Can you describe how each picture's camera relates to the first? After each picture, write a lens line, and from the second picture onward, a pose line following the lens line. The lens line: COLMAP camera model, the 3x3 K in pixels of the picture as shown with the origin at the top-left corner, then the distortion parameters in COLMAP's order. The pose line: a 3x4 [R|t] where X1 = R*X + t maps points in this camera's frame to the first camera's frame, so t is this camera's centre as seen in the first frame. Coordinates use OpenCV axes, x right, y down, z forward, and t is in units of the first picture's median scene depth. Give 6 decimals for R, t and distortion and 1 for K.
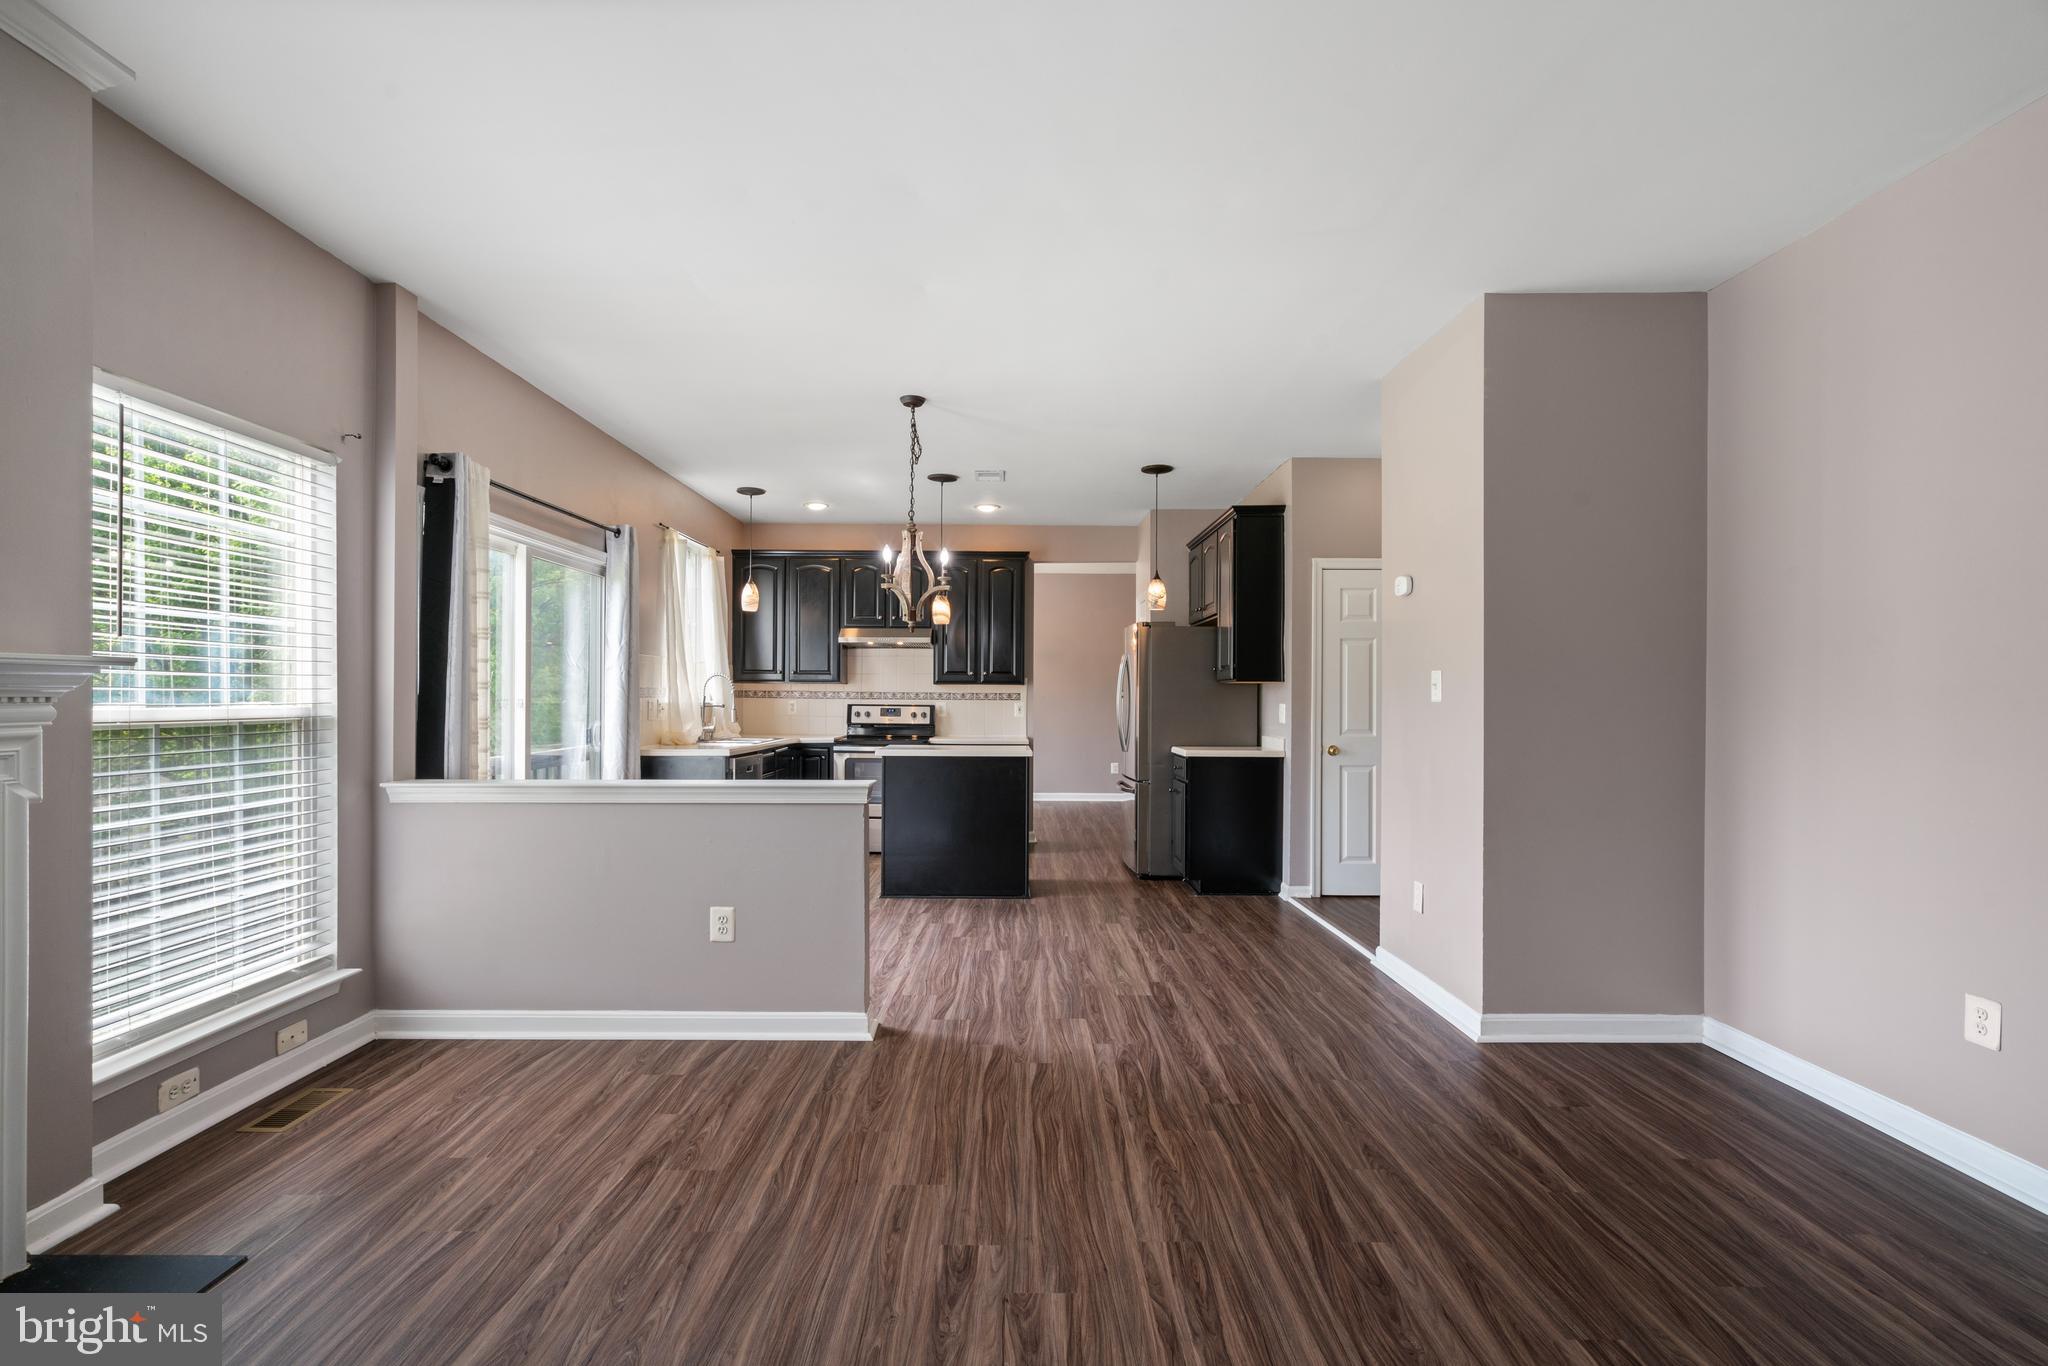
lens RADIAL K [[923.9, 0, 1015.2], [0, 923.9, 693.0], [0, 0, 1]] dist [-0.004365, 0.001610]
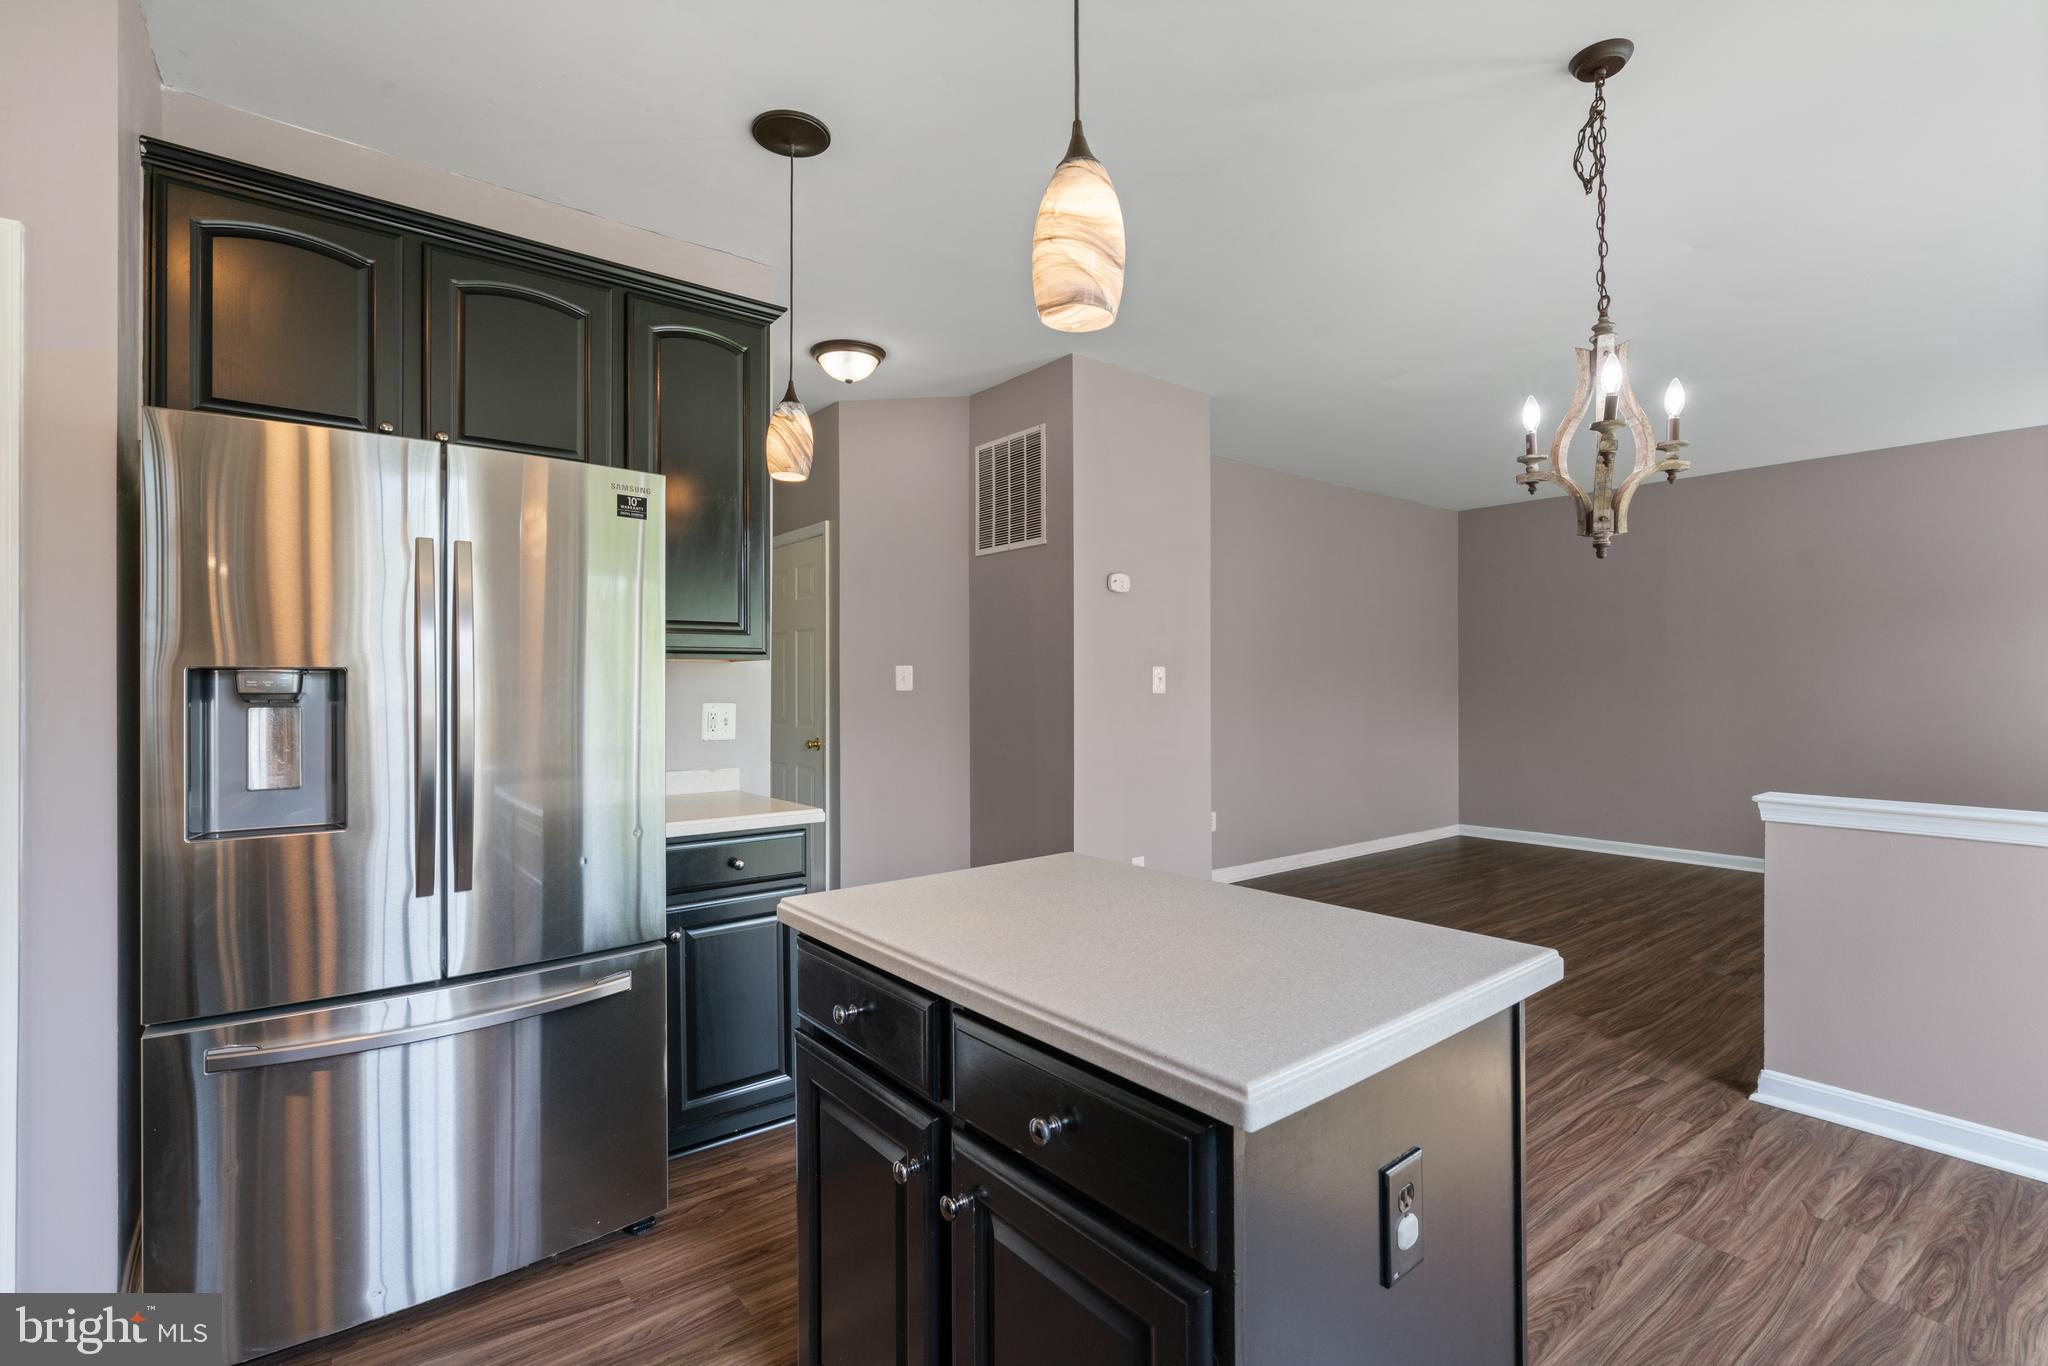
lens RADIAL K [[938.8, 0, 1018.6], [0, 938.8, 680.7], [0, 0, 1]] dist [-0.000556, 0.000084]
pose [[-0.617846, -0.000528, 0.786299, -0.382791], [-0.005658, 0.999977, -0.003774, 0.000205], [-0.786279, -0.006780, -0.617835, 1.933705]]
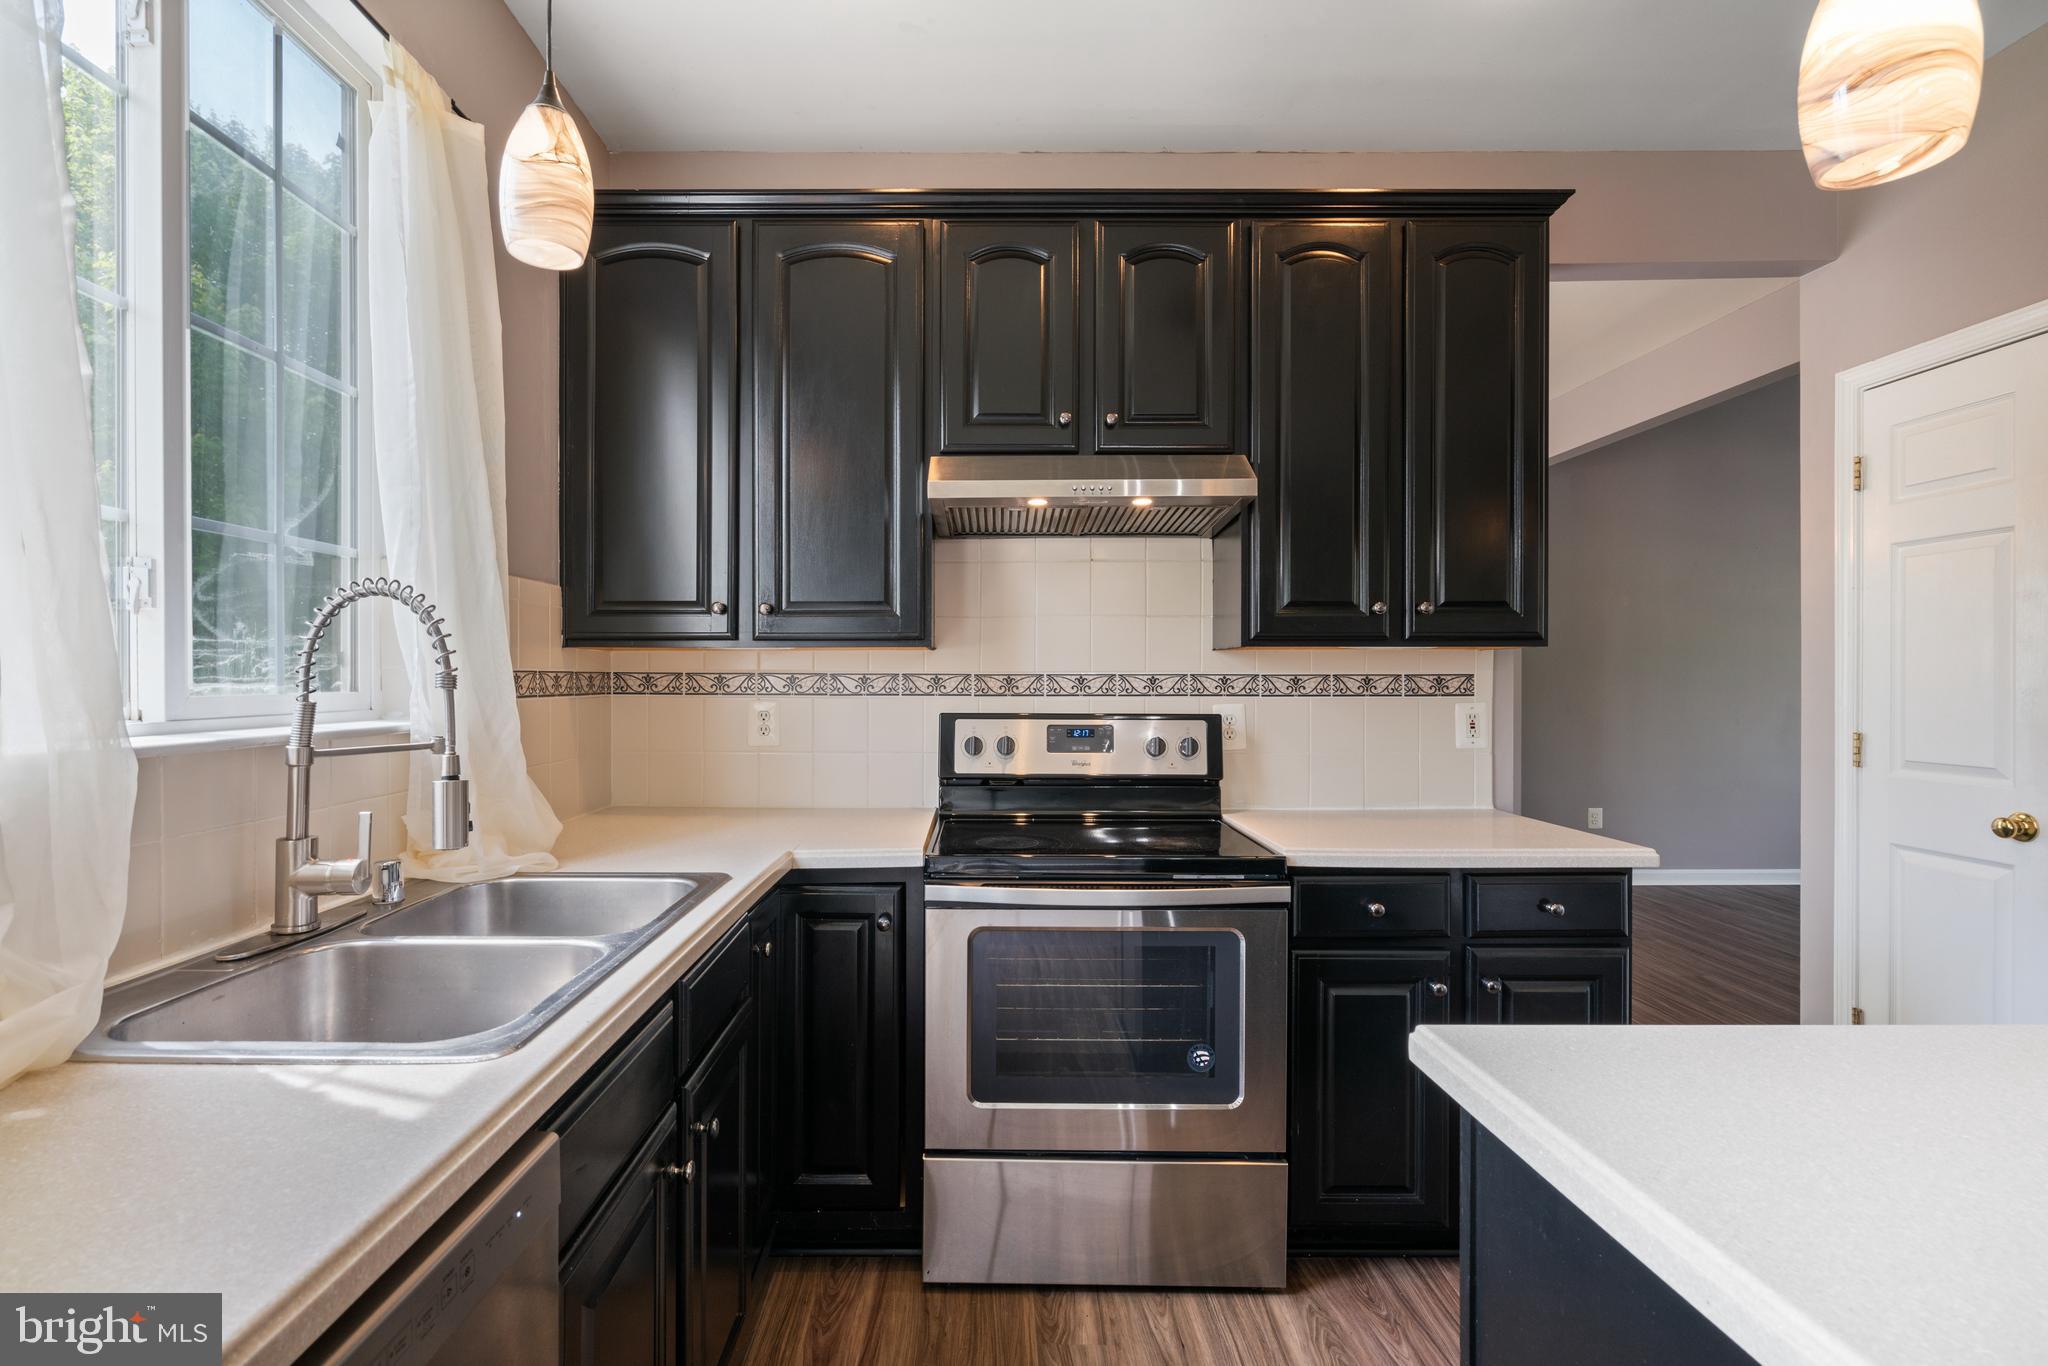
lens RADIAL K [[950.2, 0, 982.0], [0, 950.2, 667.7], [0, 0, 1]] dist [-0.001759, 0.000203]
pose [[0.999967, -0.007221, -0.003623, -0.360141], [0.007201, 0.999959, -0.005551, -0.003239], [0.003663, 0.005525, 0.999978, 1.471394]]
